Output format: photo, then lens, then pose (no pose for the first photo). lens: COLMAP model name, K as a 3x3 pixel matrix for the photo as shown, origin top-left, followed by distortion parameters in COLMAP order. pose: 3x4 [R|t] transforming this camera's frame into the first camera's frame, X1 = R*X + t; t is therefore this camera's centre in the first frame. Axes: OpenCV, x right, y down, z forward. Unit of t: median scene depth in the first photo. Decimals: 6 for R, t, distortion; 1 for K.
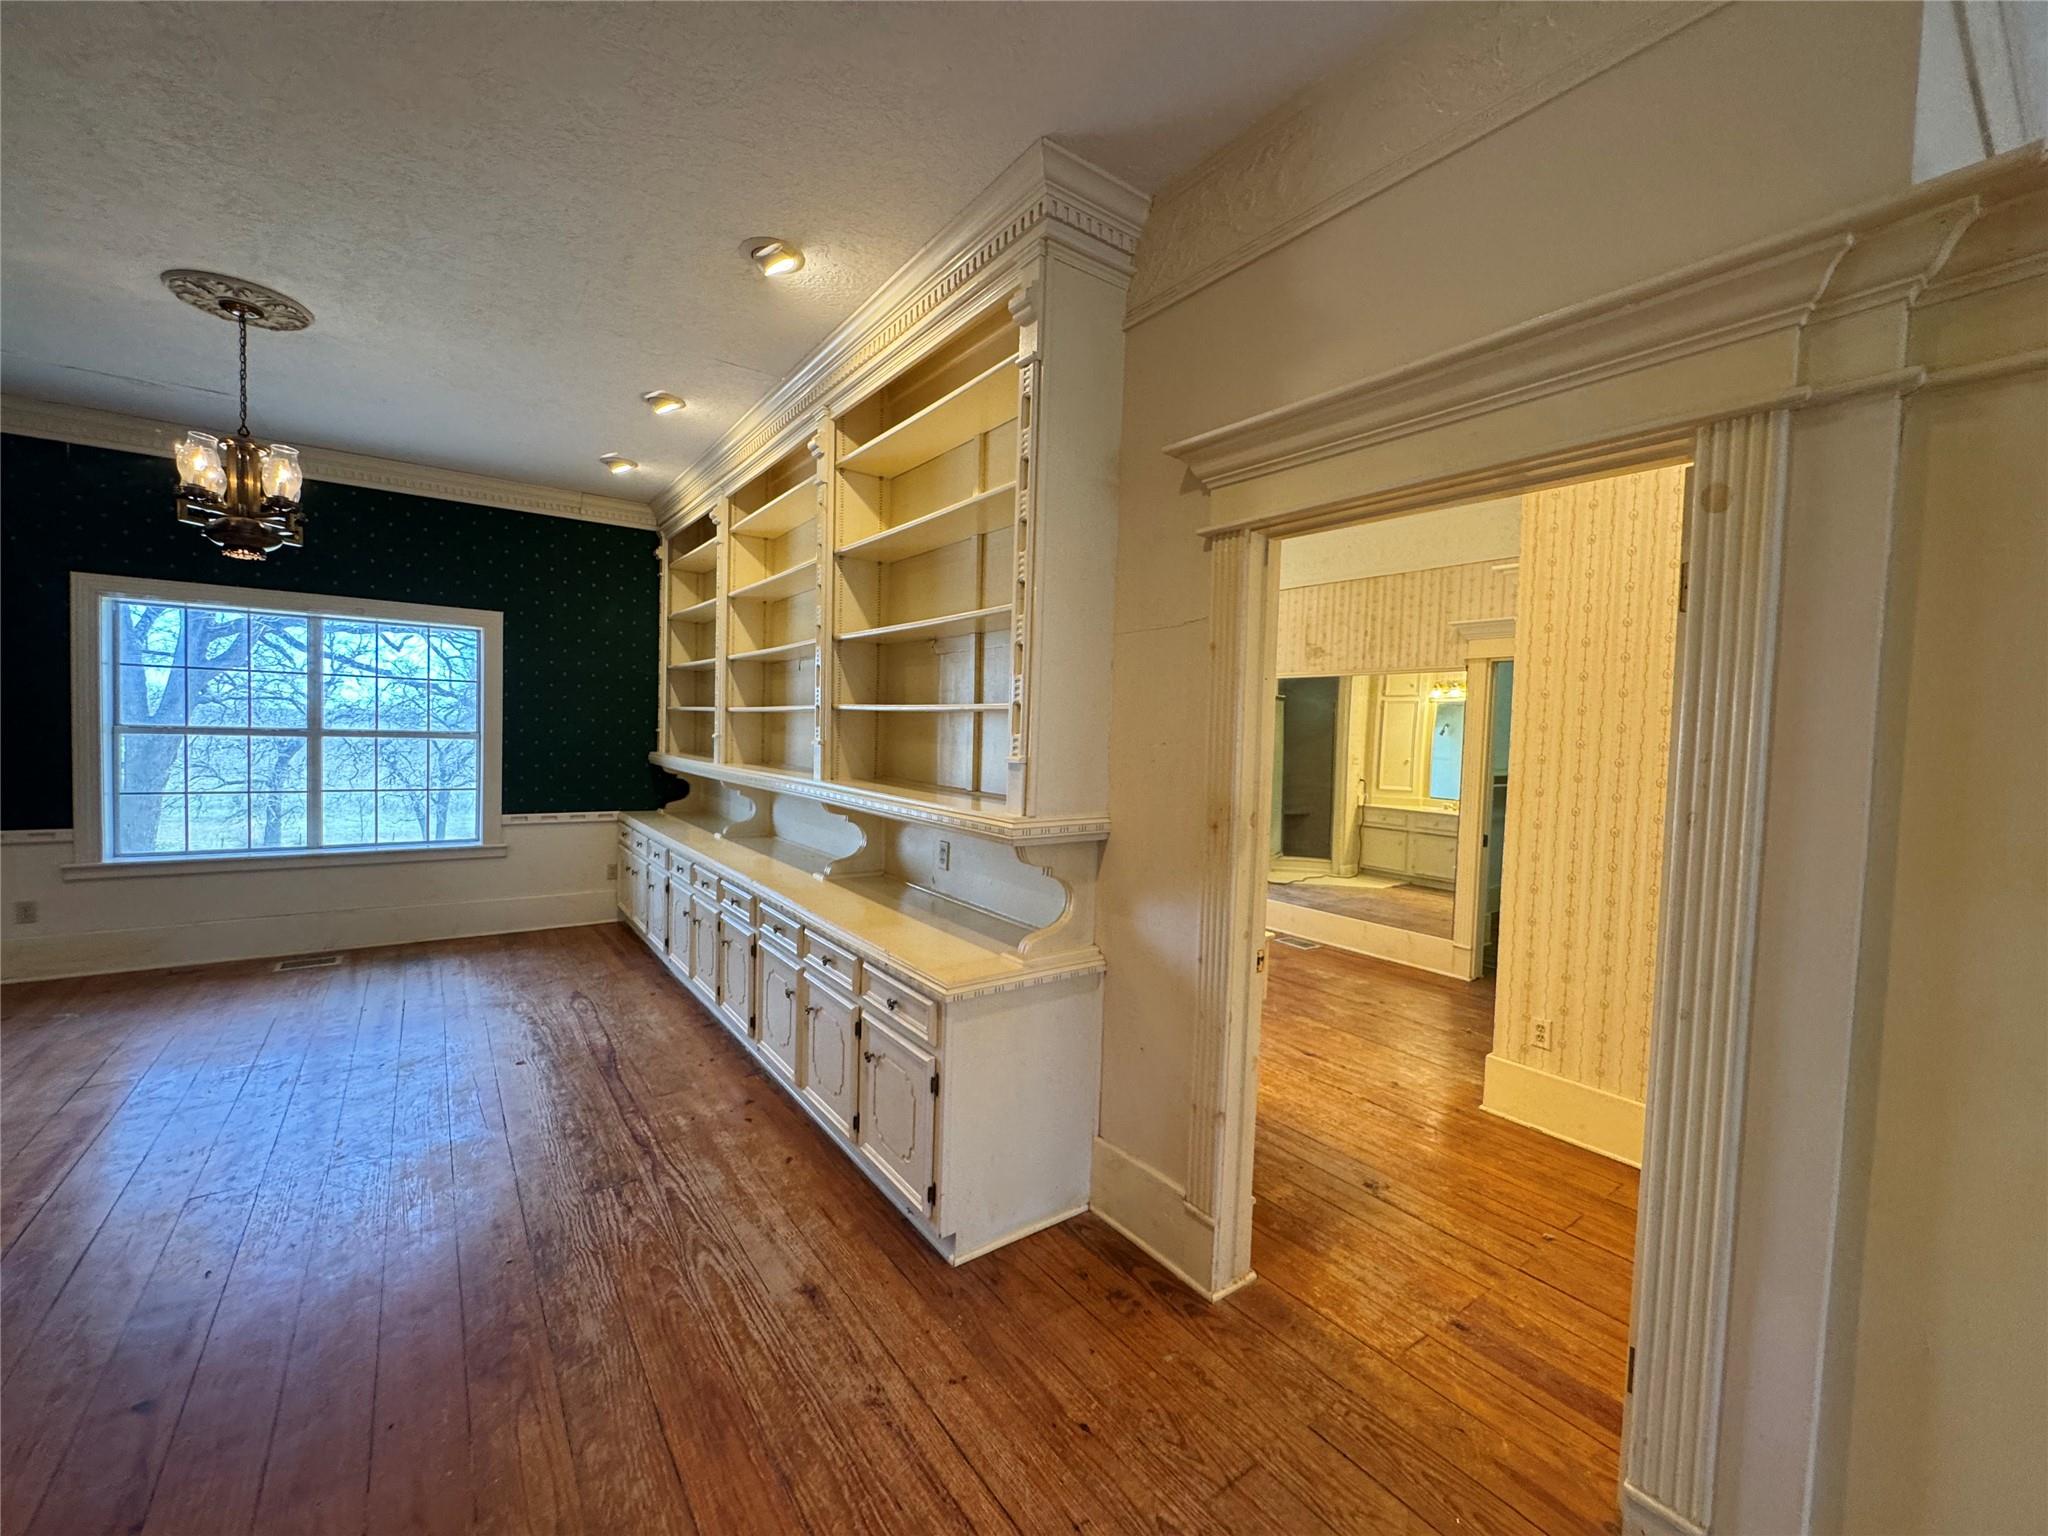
lens RADIAL K [[823.2, 0, 1024.0], [0, 823.2, 768.0], [0, 0, 1]] dist [-0.001281, -0.000092]
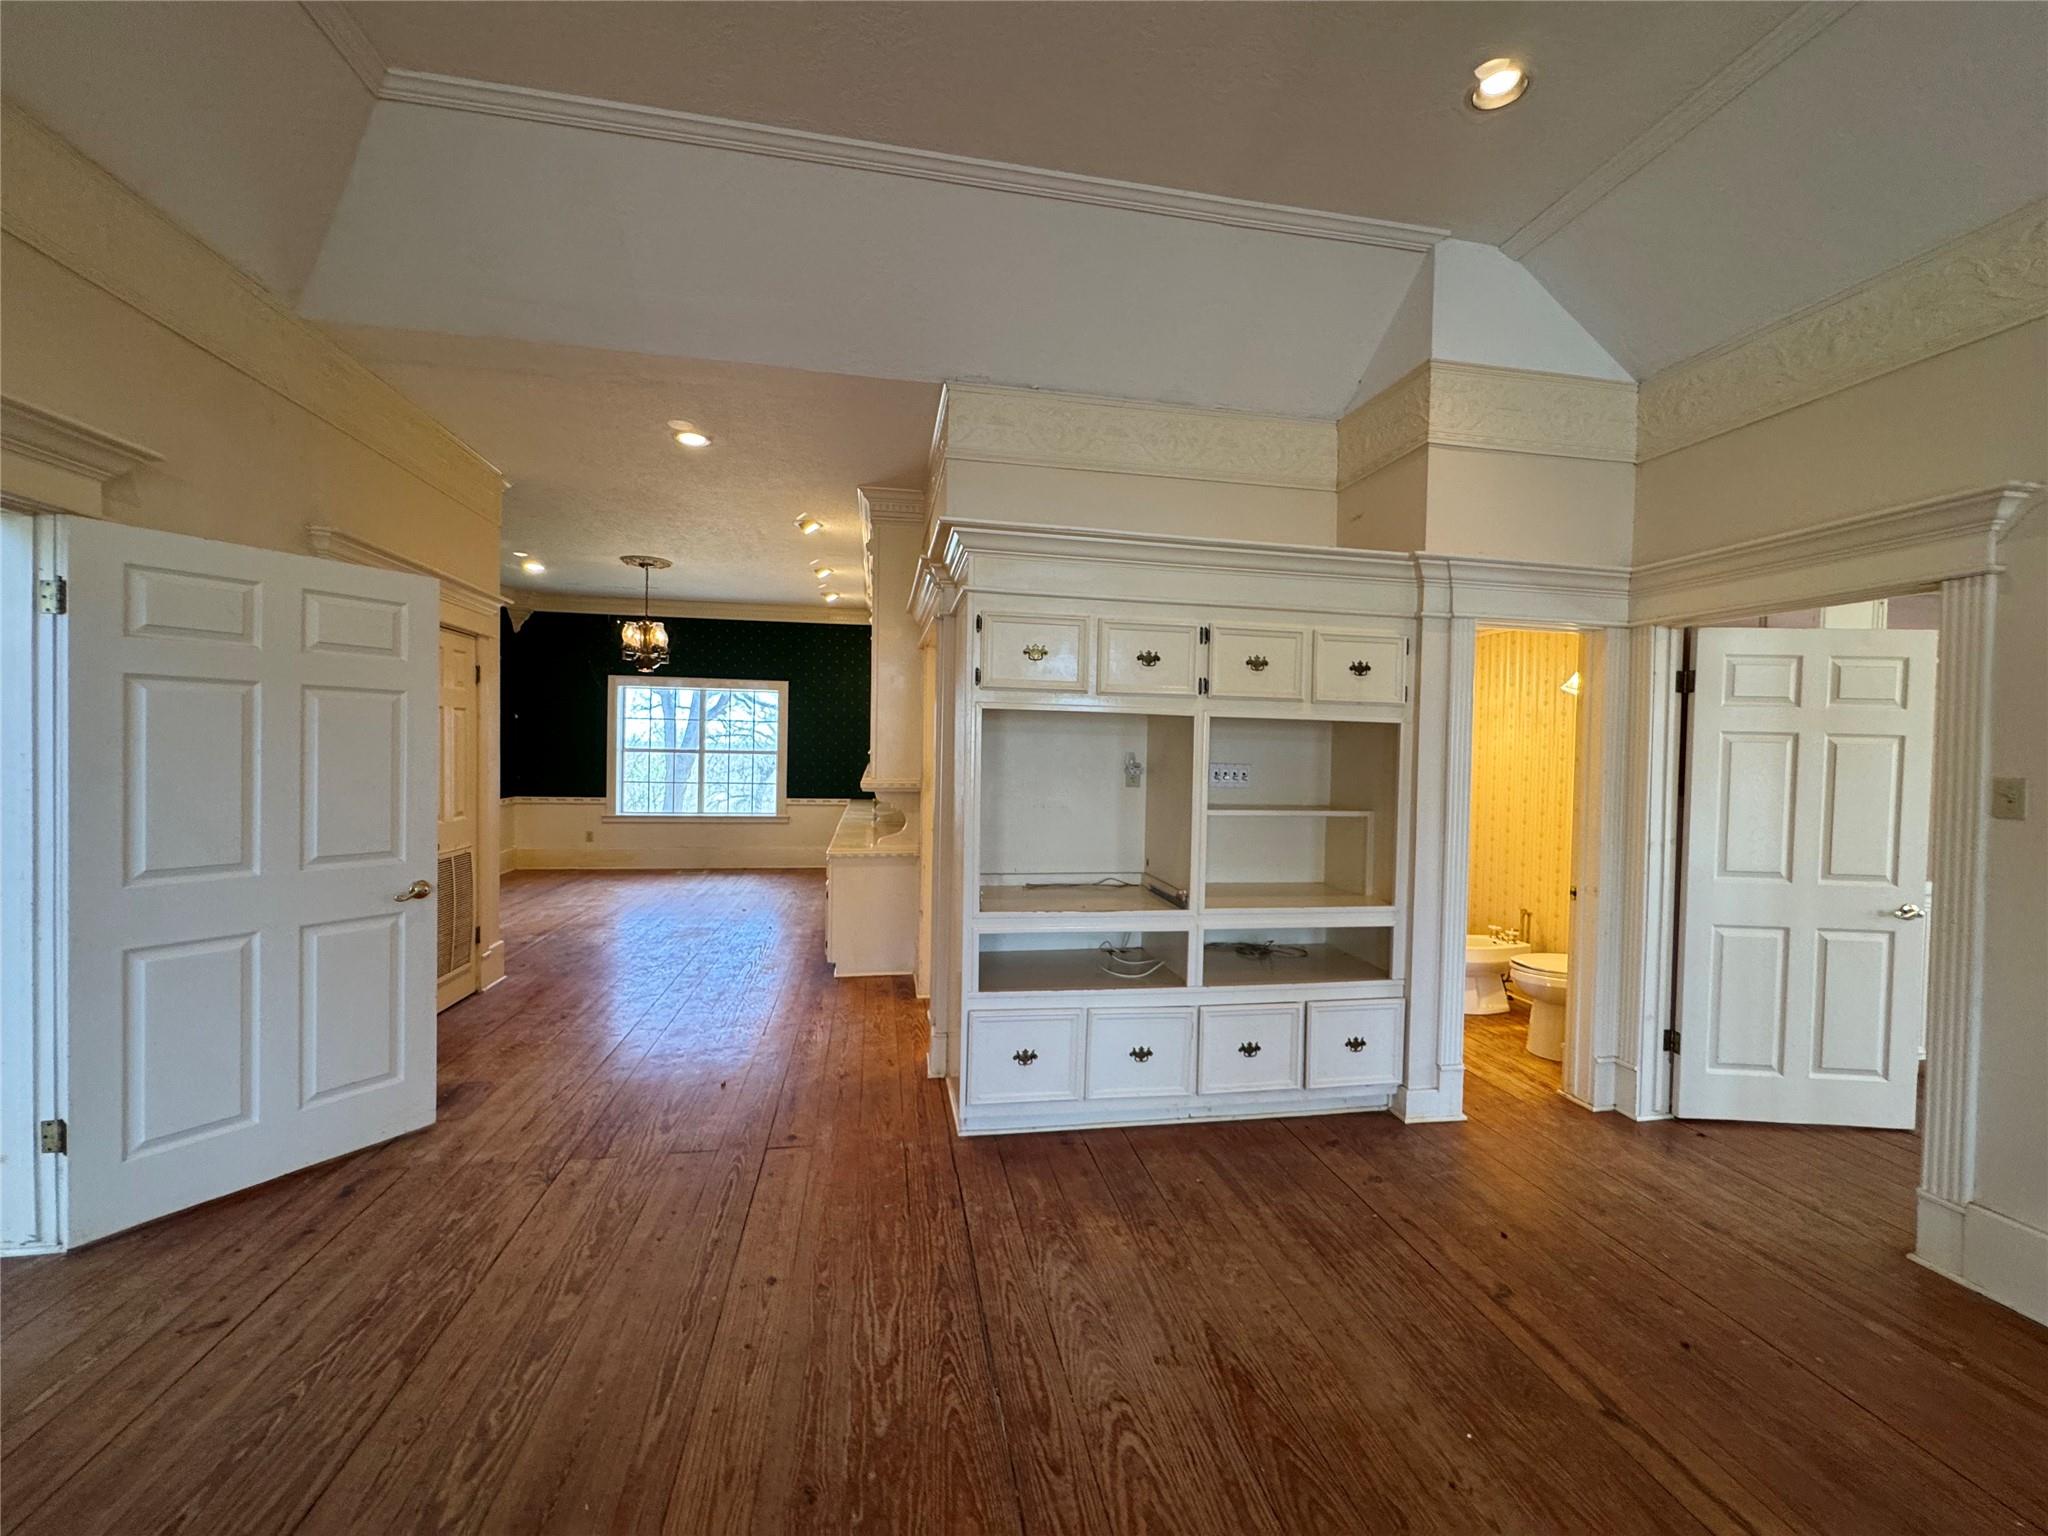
lens RADIAL K [[823.2, 0, 1024.0], [0, 823.2, 768.0], [0, 0, 1]] dist [-0.001281, -0.000092]
pose [[0.901595, -0.003203, -0.432570, 0.649255], [-0.010480, 0.999517, -0.029244, 0.044703], [0.432455, 0.030900, 0.901126, -0.393851]]
